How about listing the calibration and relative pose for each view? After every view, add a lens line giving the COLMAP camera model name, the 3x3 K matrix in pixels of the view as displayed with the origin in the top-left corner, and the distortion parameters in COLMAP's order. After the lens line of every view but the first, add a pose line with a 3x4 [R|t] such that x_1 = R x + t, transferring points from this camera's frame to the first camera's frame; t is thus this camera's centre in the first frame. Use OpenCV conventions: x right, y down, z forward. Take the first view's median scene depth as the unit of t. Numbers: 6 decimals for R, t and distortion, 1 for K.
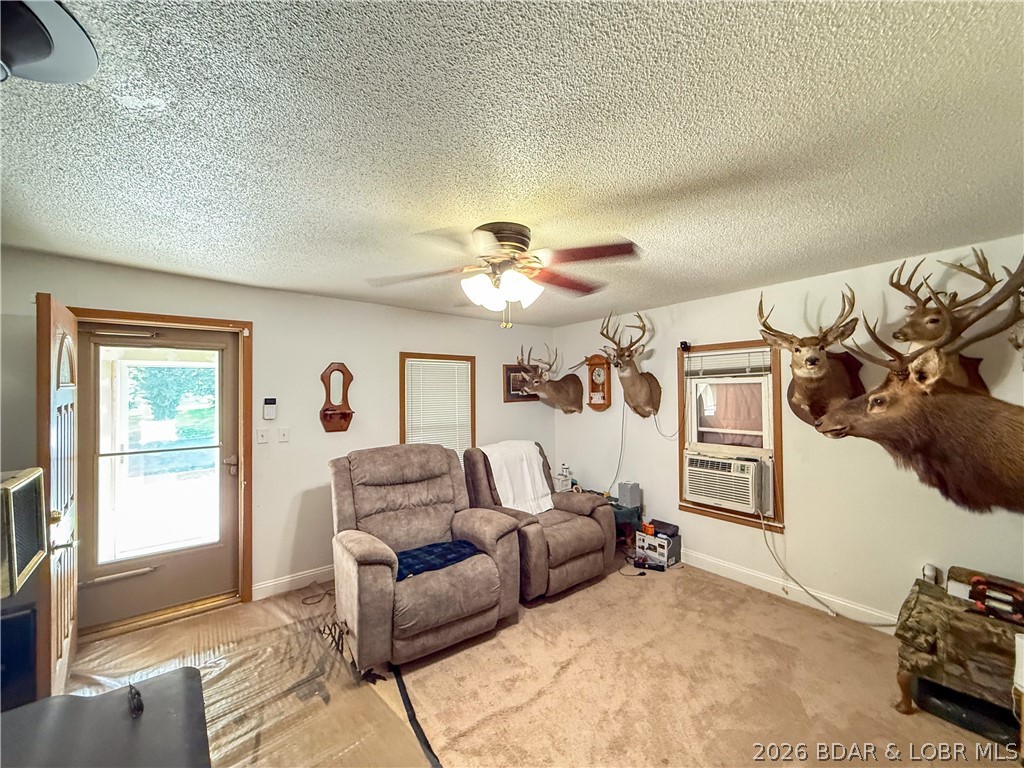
lens RADIAL K [[407.1, 0, 512.0], [0, 407.1, 382.3], [0, 0, 1]] dist [-0.001182, 0.000096]
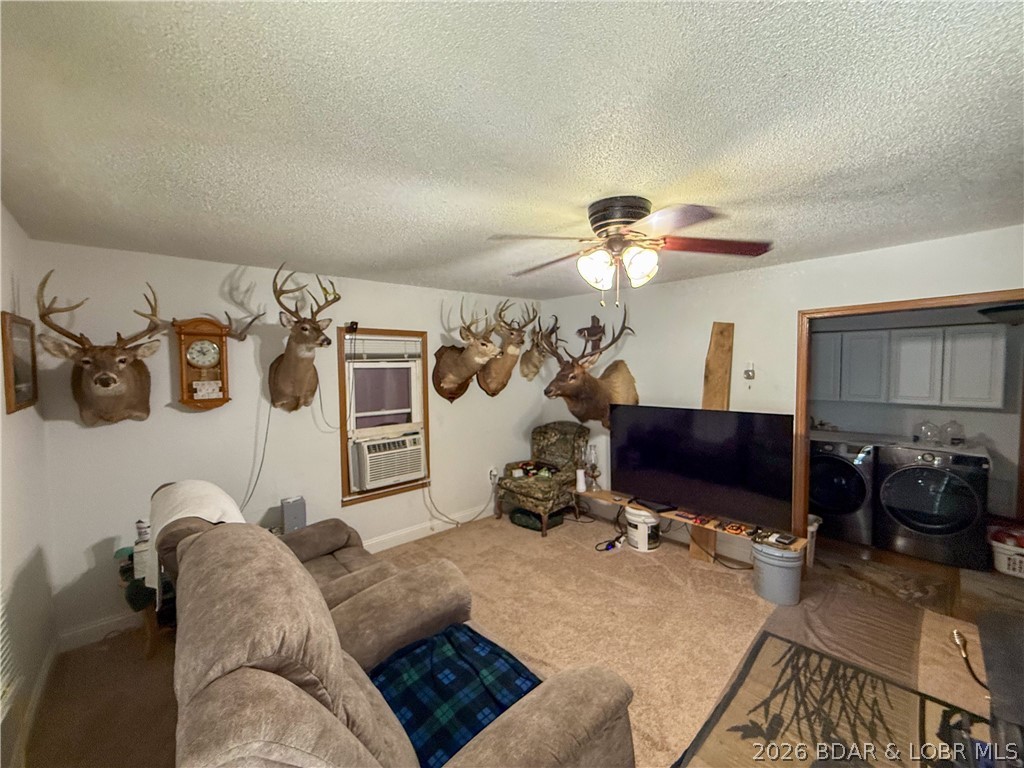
lens RADIAL K [[408.1, 0, 512.0], [0, 408.1, 384.0], [0, 0, 1]] dist [-0.001149, -0.000303]
pose [[-0.061281, -0.029166, 0.997694, -0.553304], [-0.002919, 0.999574, 0.029042, 0.013509], [-0.998116, -0.001132, -0.061340, 0.738248]]
